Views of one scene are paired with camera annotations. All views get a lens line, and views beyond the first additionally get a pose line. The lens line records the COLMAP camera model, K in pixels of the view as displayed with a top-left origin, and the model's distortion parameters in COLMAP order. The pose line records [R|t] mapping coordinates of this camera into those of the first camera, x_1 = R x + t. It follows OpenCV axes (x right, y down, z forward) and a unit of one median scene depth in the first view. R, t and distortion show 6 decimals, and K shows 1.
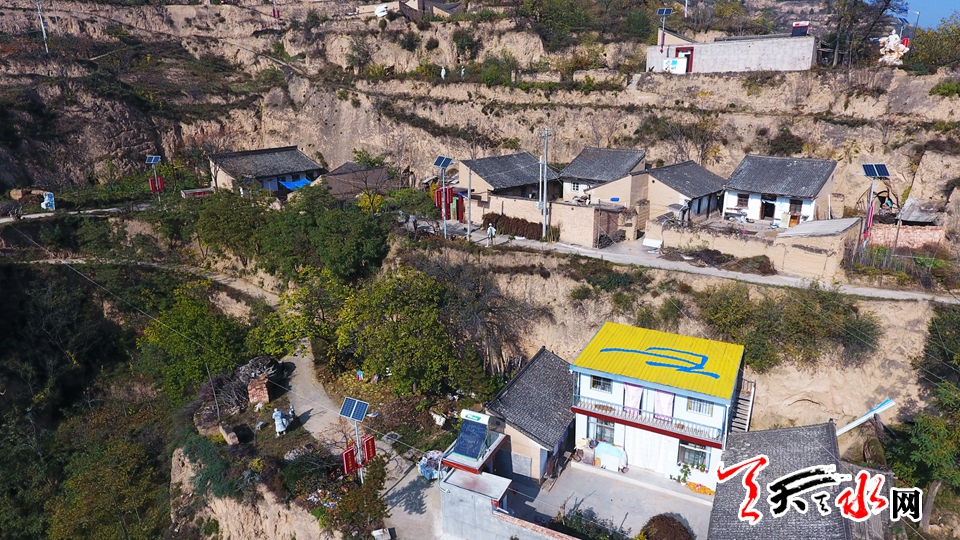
lens RADIAL K [[549.0, 0, 488.8], [0, 549.0, 275.3], [0, 0, 1]] dist [-0.004839, -0.000422]
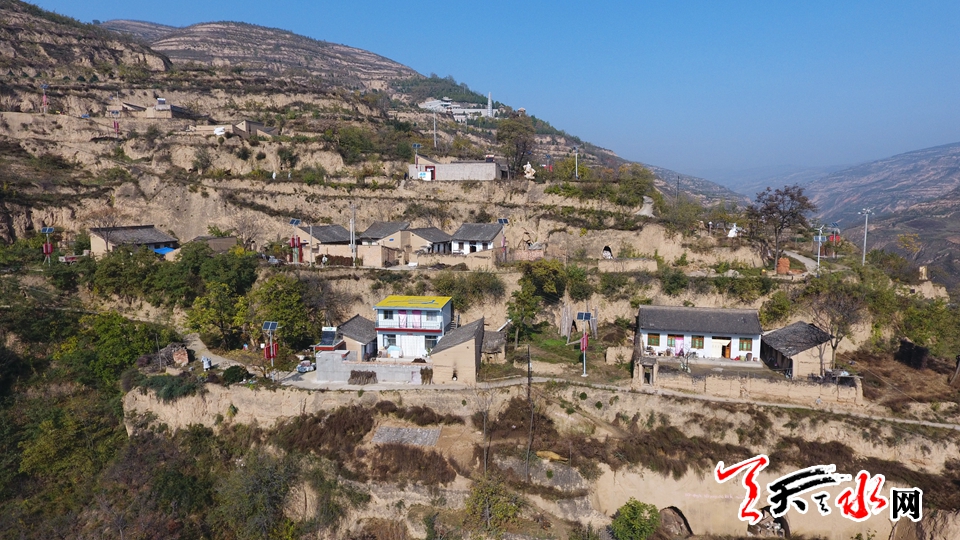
lens RADIAL K [[549.0, 0, 478.5], [0, 549.0, 277.3], [0, 0, 1]] dist [-0.004839, -0.000422]
pose [[0.938177, -0.028910, 0.344947, -0.101534], [0.091434, 0.981811, -0.166394, 0.227509], [-0.333862, 0.187647, 0.923756, -0.575120]]
